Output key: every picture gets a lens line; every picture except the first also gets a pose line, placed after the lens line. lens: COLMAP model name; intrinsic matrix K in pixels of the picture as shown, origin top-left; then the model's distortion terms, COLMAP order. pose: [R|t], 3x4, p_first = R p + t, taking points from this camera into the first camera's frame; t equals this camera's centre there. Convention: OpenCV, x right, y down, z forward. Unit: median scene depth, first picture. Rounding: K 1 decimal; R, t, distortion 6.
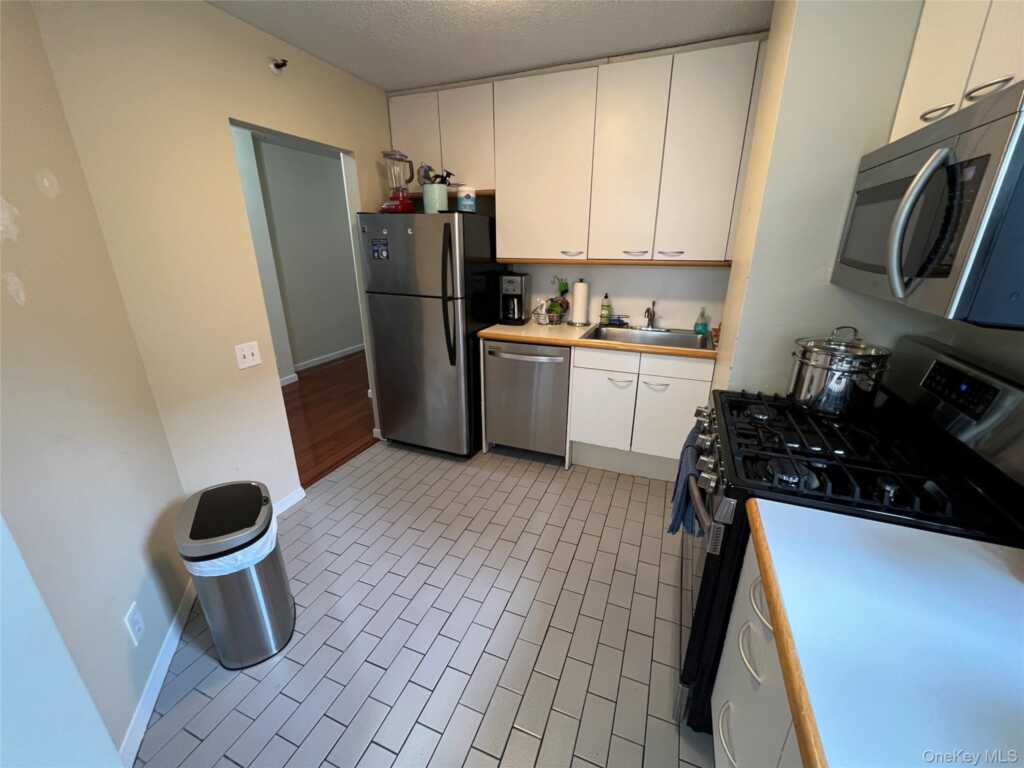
lens RADIAL K [[411.0, 0, 511.8], [0, 411.0, 385.1], [0, 0, 1]] dist [-0.002072, 0.000480]
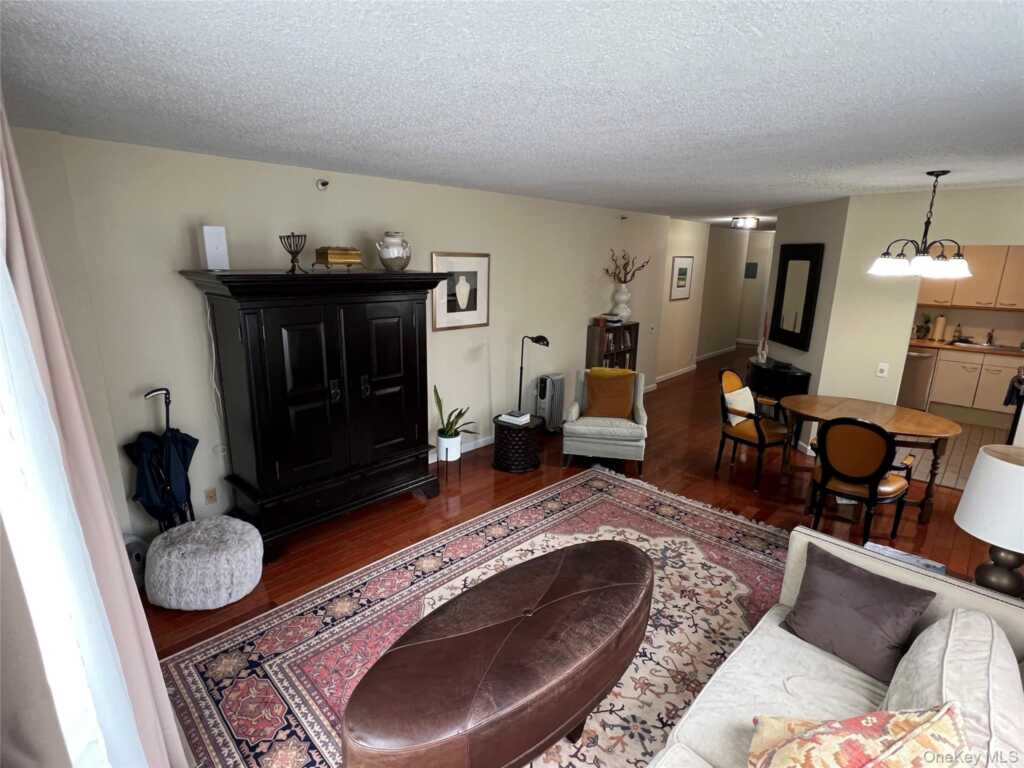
lens RADIAL K [[502.3, 0, 511.3], [0, 502.3, 381.4], [0, 0, 1]] dist [-0.004075, -0.000730]
pose [[0.924140, 0.104643, -0.367443, -0.926009], [-0.141716, 0.987037, -0.075328, 0.579017], [0.354797, 0.121686, 0.926991, -2.095249]]
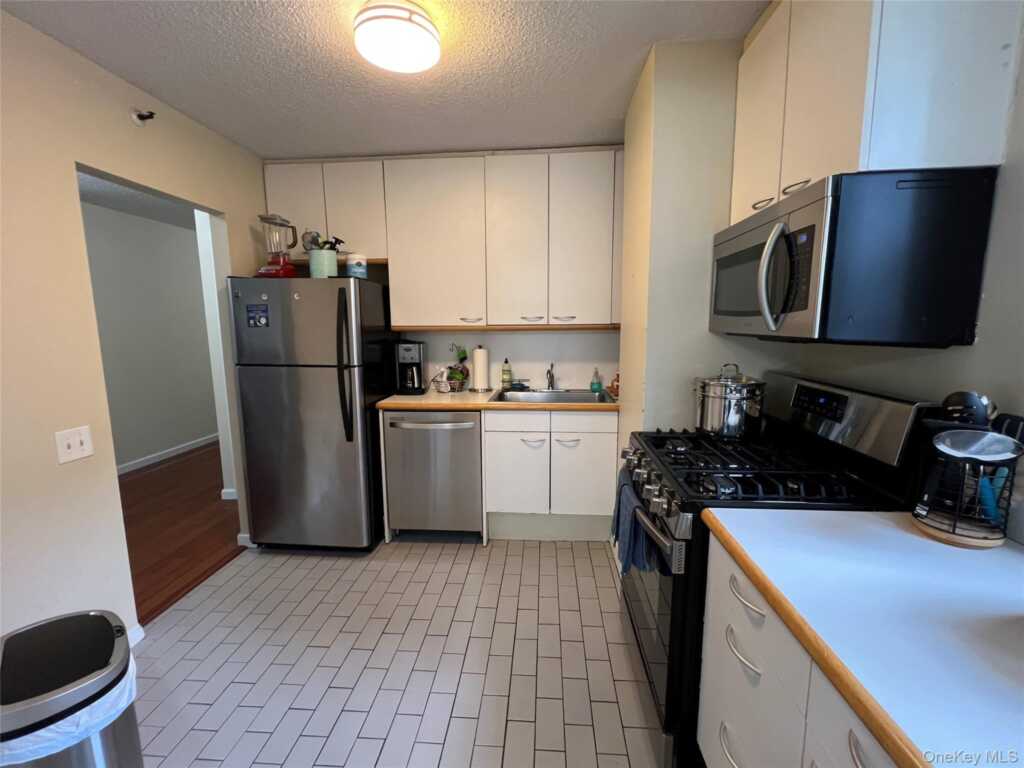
lens RADIAL K [[442.1, 0, 510.2], [0, 442.1, 386.4], [0, 0, 1]] dist [-0.004307, 0.000722]
pose [[0.953159, -0.047262, 0.298755, -0.108716], [0.105118, 0.977910, -0.180671, 0.050932], [-0.283616, 0.203612, 0.937072, -0.009228]]
